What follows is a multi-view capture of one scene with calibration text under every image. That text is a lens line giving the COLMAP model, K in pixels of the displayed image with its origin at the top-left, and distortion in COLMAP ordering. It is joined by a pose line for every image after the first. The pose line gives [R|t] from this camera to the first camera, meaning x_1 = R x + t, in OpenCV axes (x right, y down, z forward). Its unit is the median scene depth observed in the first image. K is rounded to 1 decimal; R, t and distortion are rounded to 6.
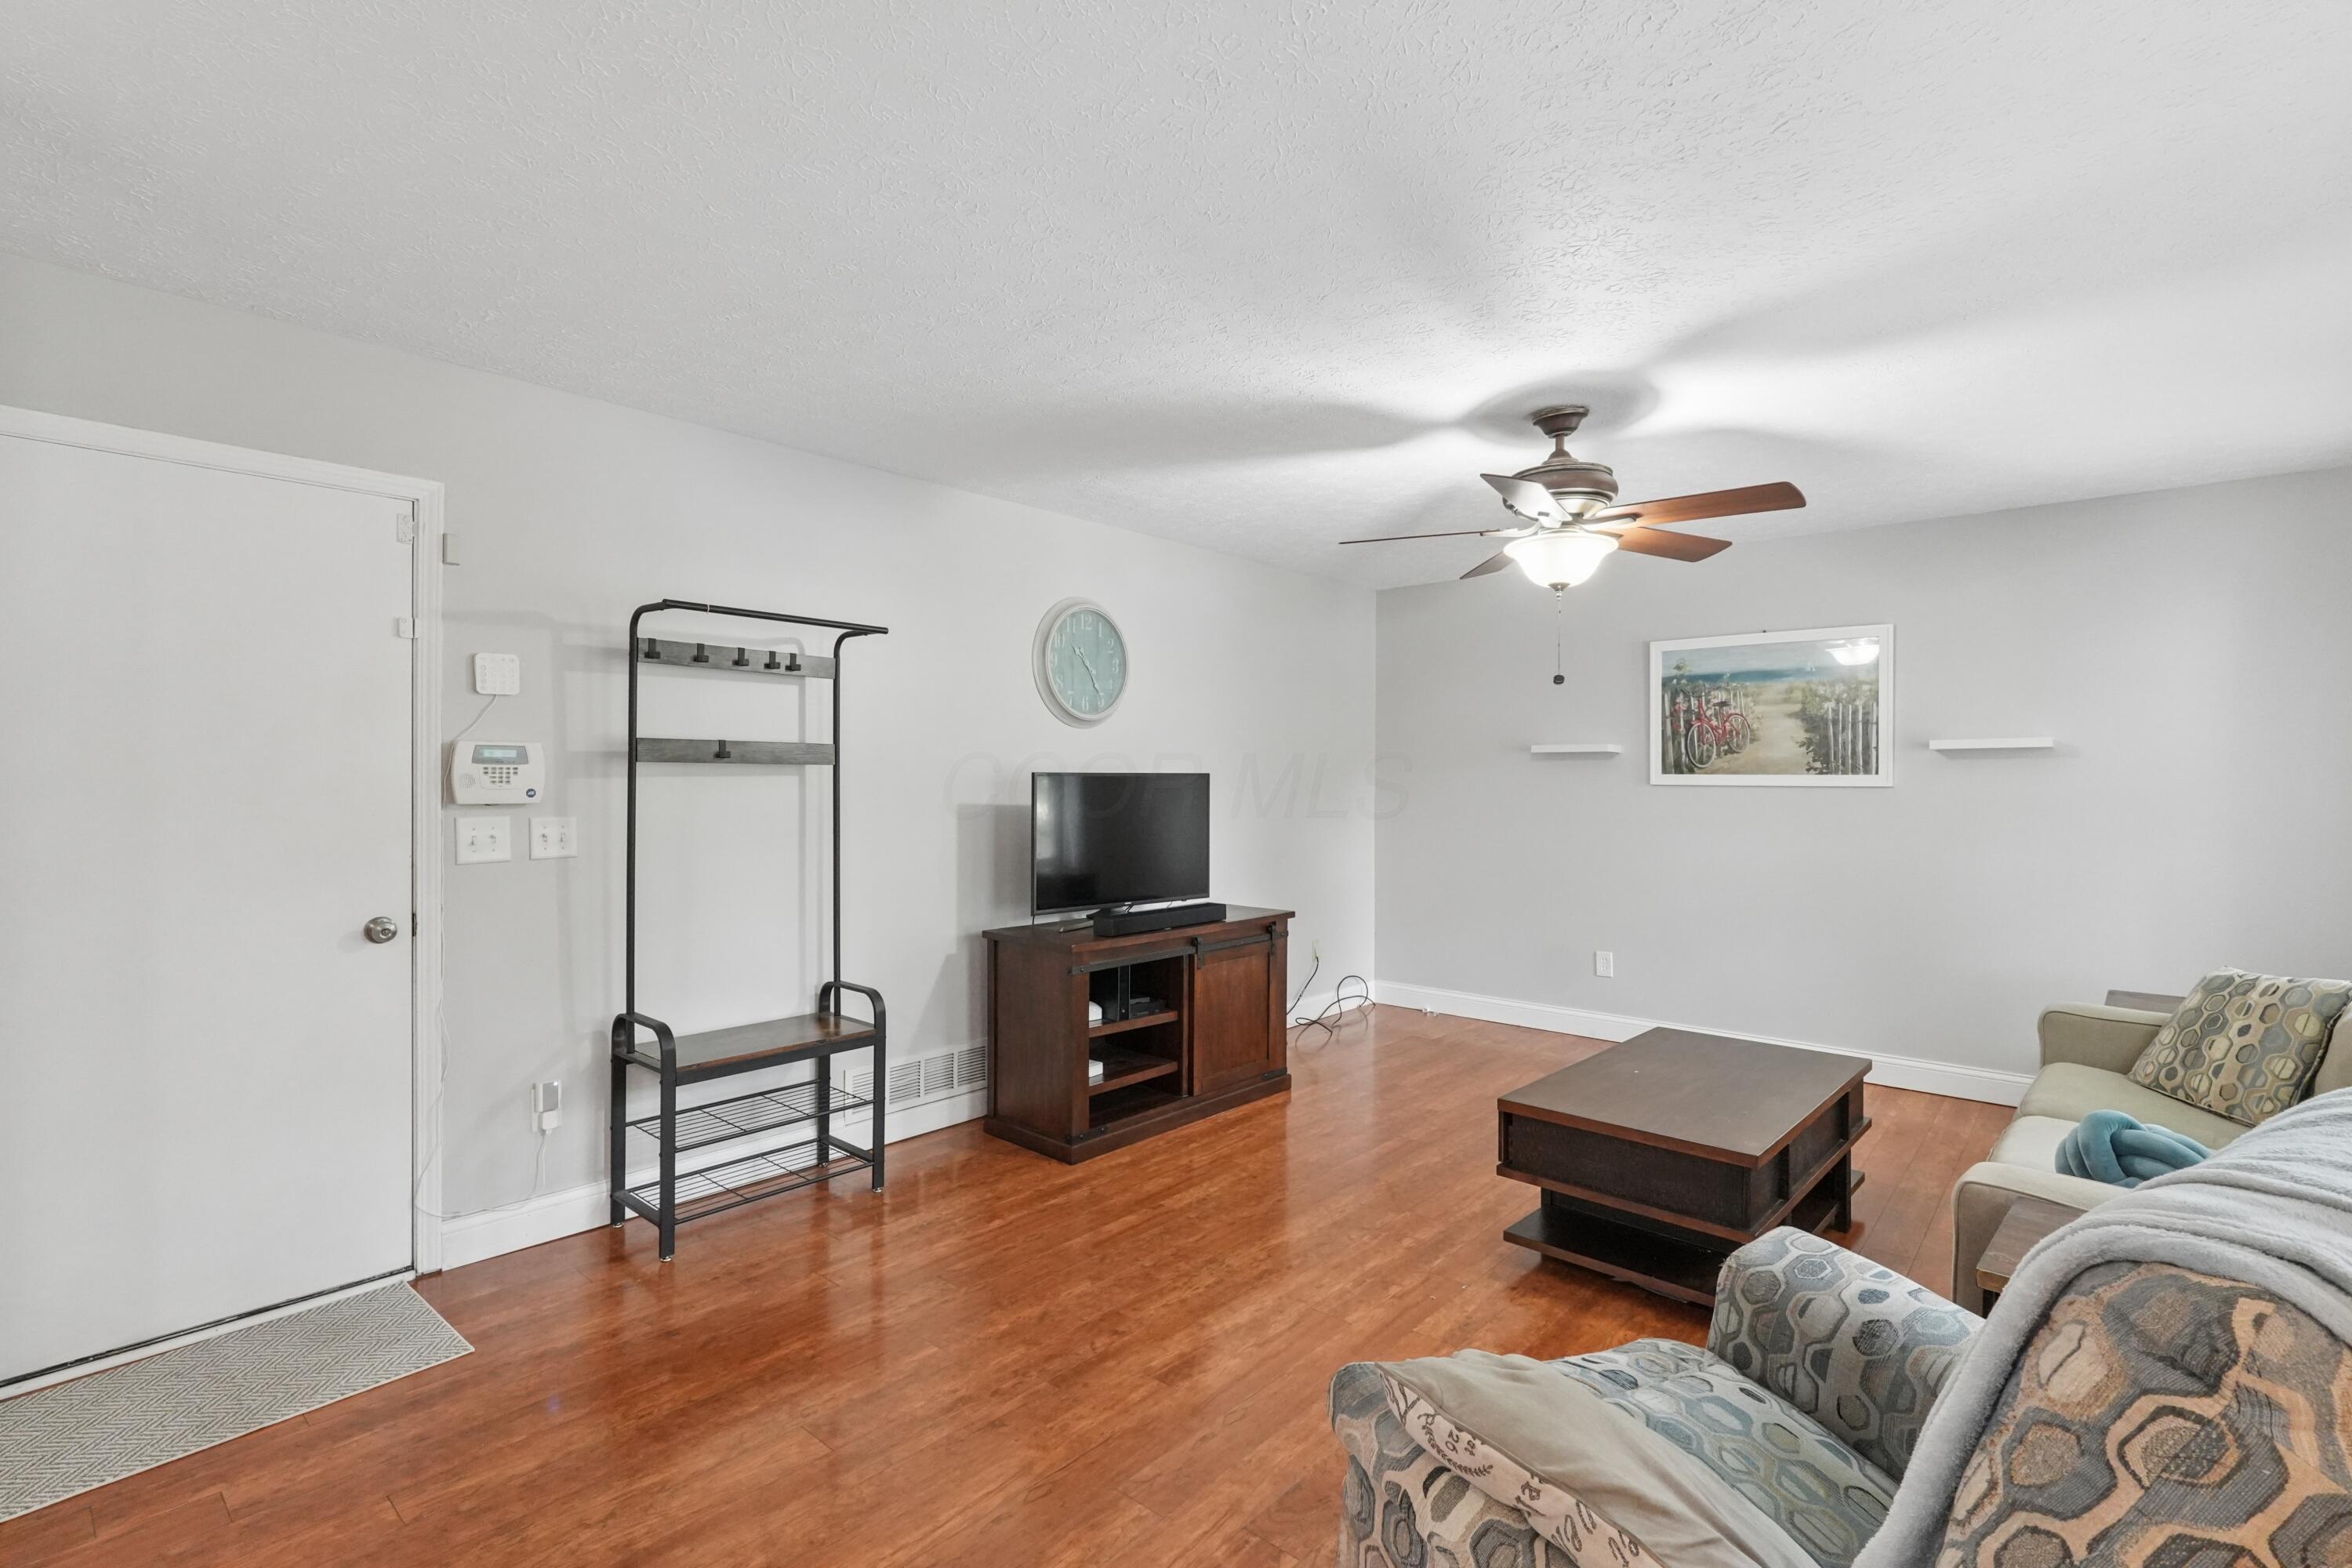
lens RADIAL K [[1080.6, 0, 1180.8], [0, 1080.6, 779.2], [0, 0, 1]] dist [-0.005336, 0.000564]
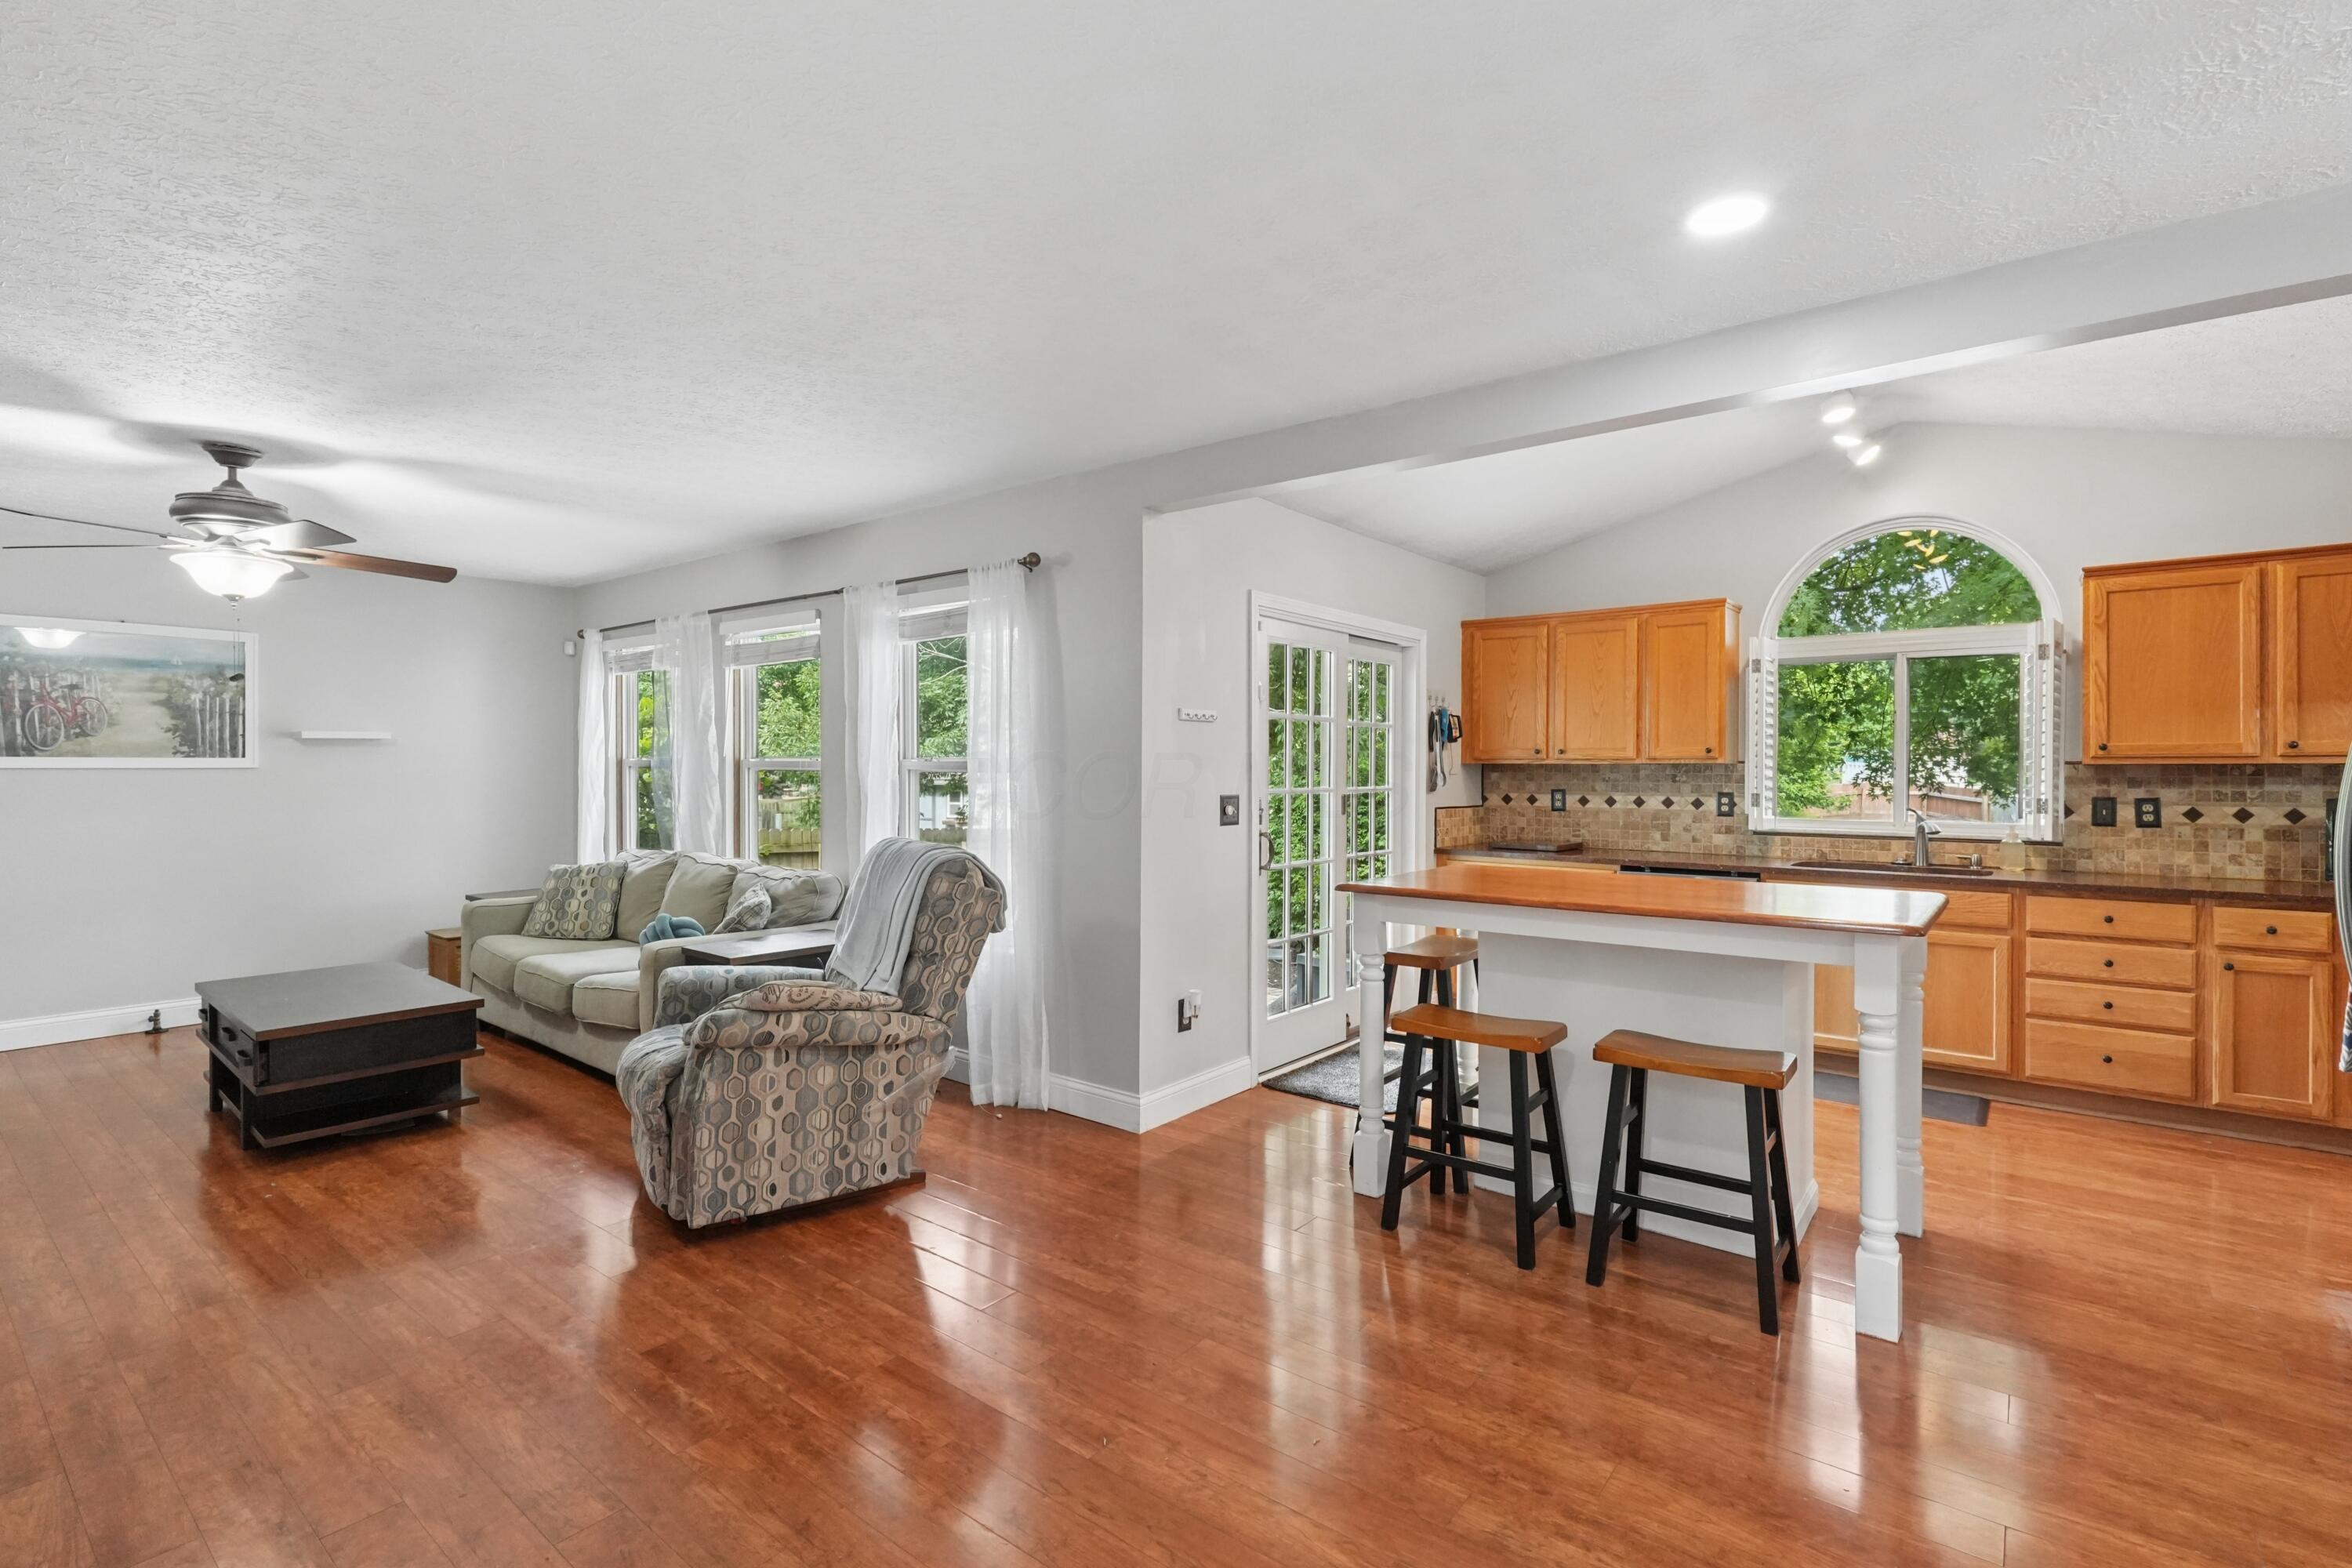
lens RADIAL K [[1080.6, 0, 1170.7], [0, 1080.6, 773.5], [0, 0, 1]] dist [-0.005336, 0.000564]
pose [[-0.044428, -0.014439, 0.998908, -0.786860], [-0.000070, 0.999896, 0.014450, -0.005424], [-0.999013, 0.000572, -0.044424, 0.037620]]
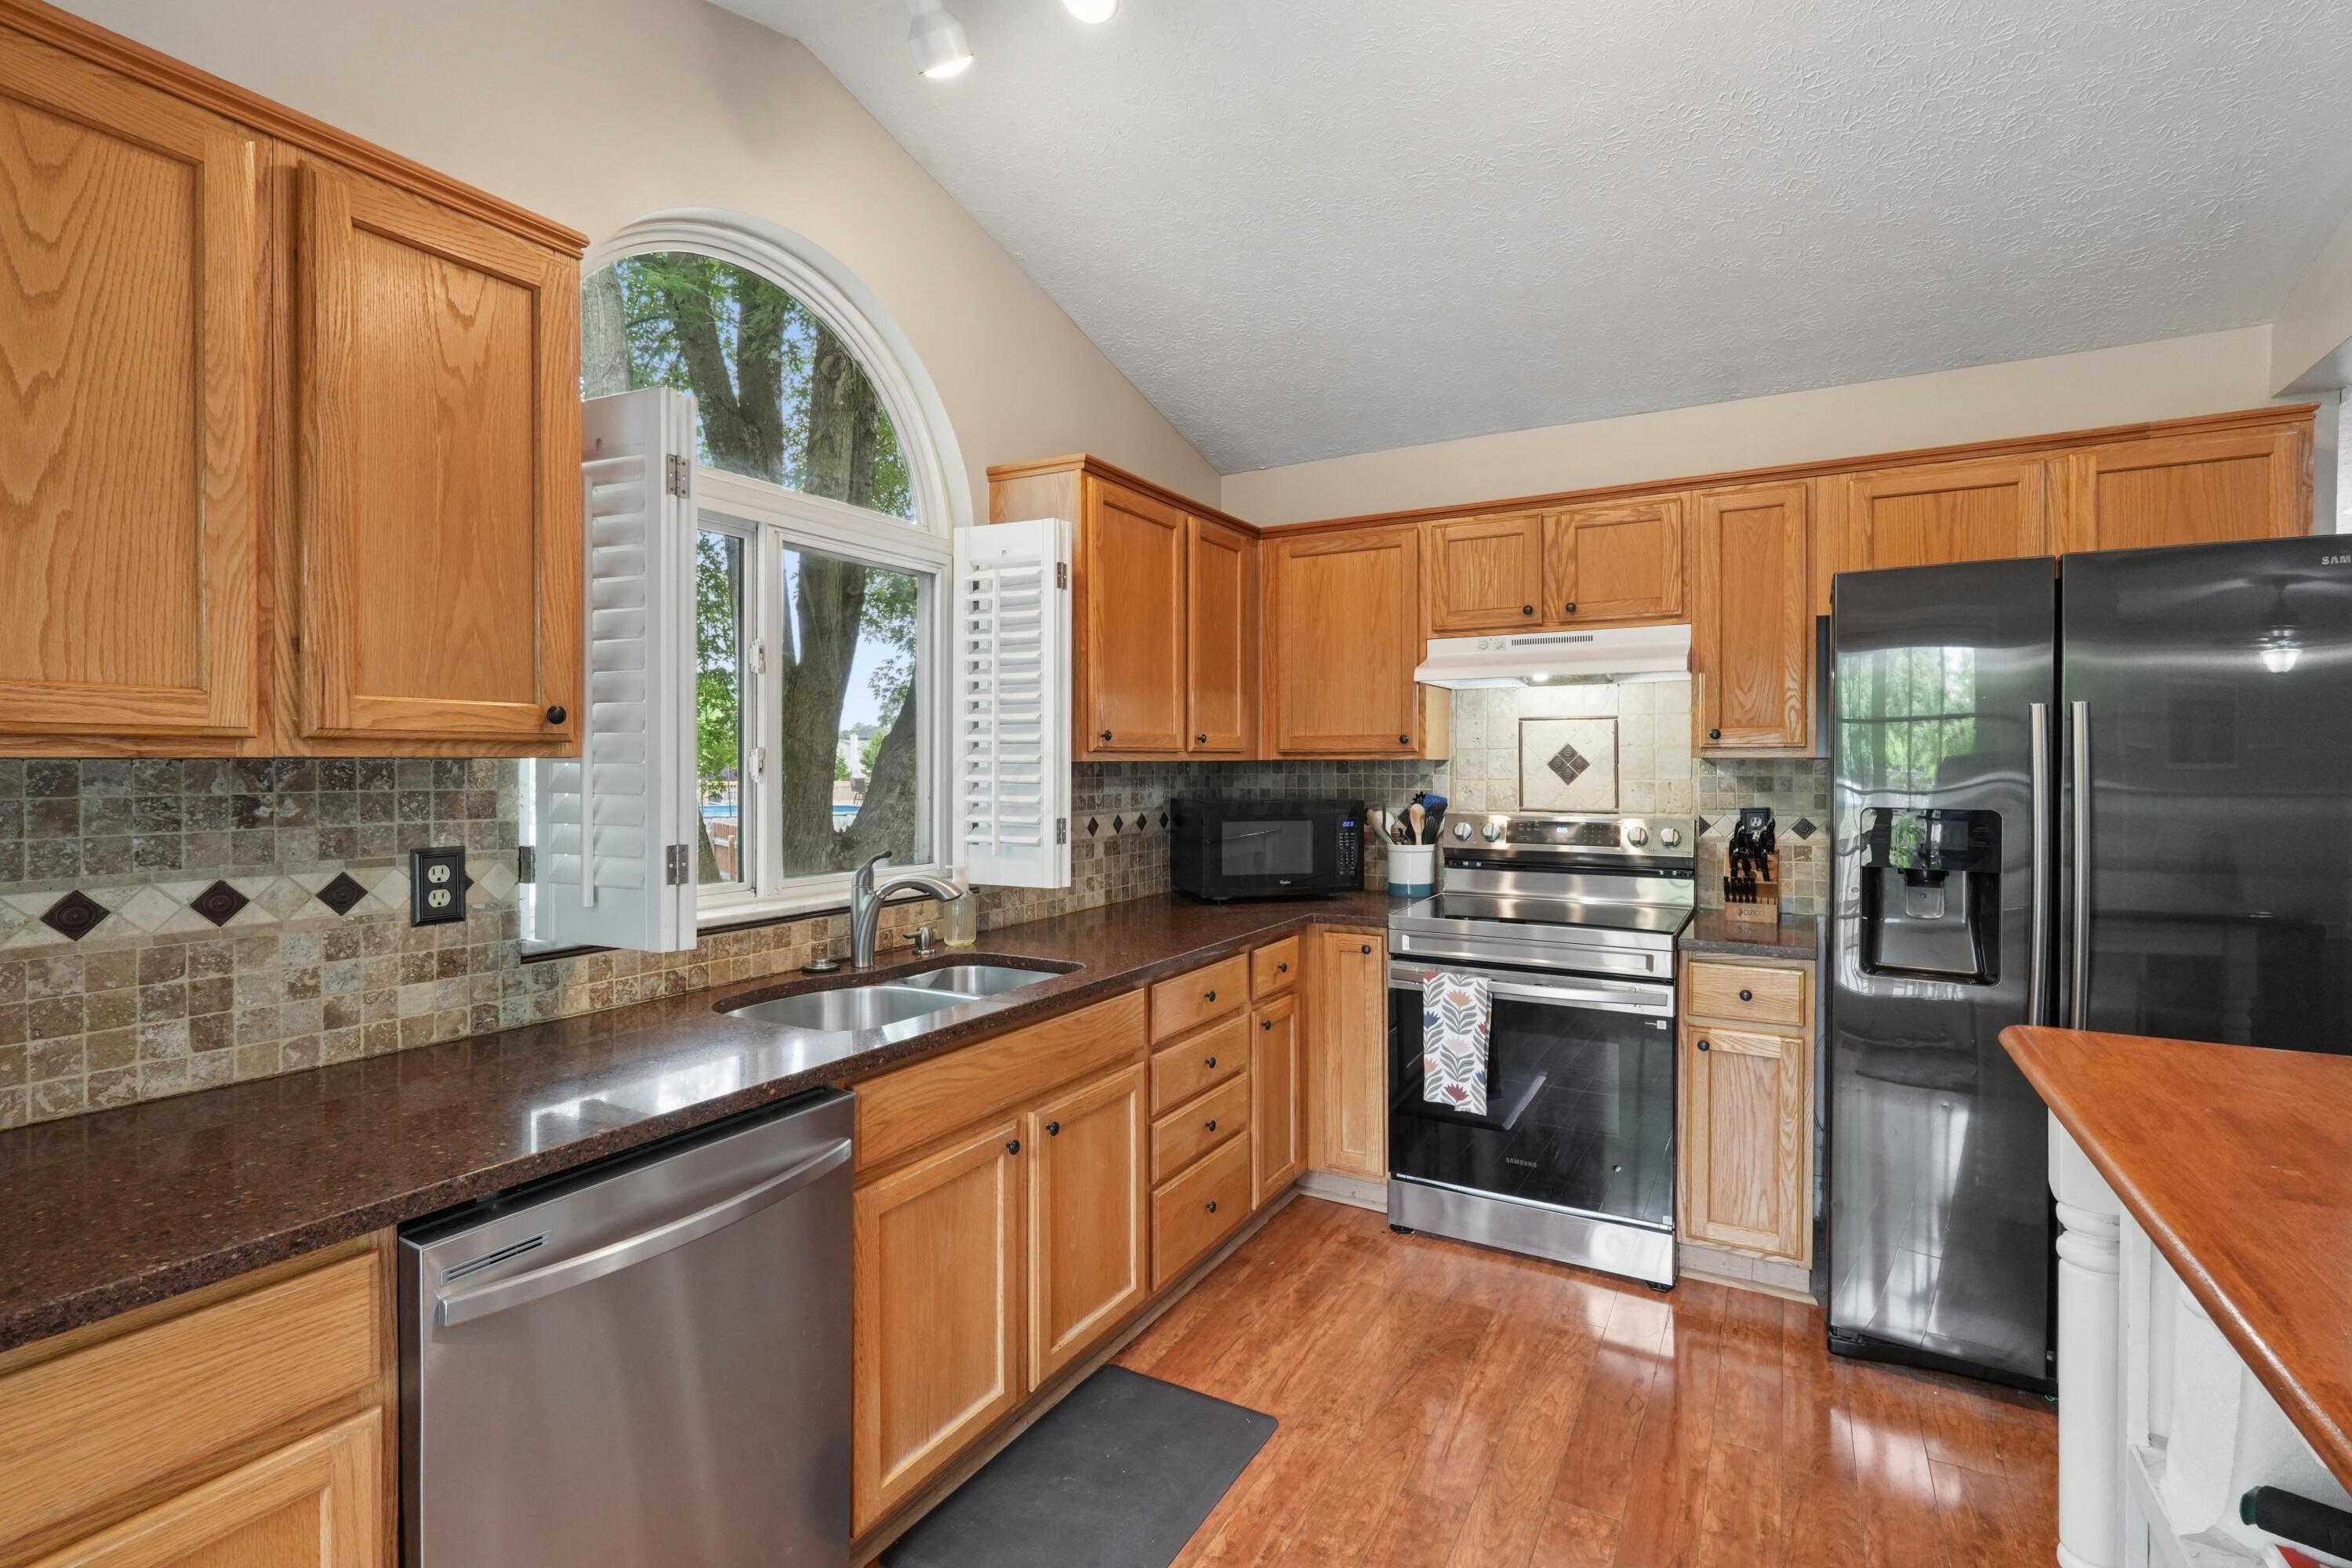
lens RADIAL K [[1080.6, 0, 1185.9], [0, 1080.6, 775.0], [0, 0, 1]] dist [-0.005336, 0.000564]
pose [[-0.976657, -0.008143, -0.214650, 0.486511], [-0.011014, 0.999865, 0.012184, 0.000867], [0.214522, 0.014264, -0.976615, -0.270290]]
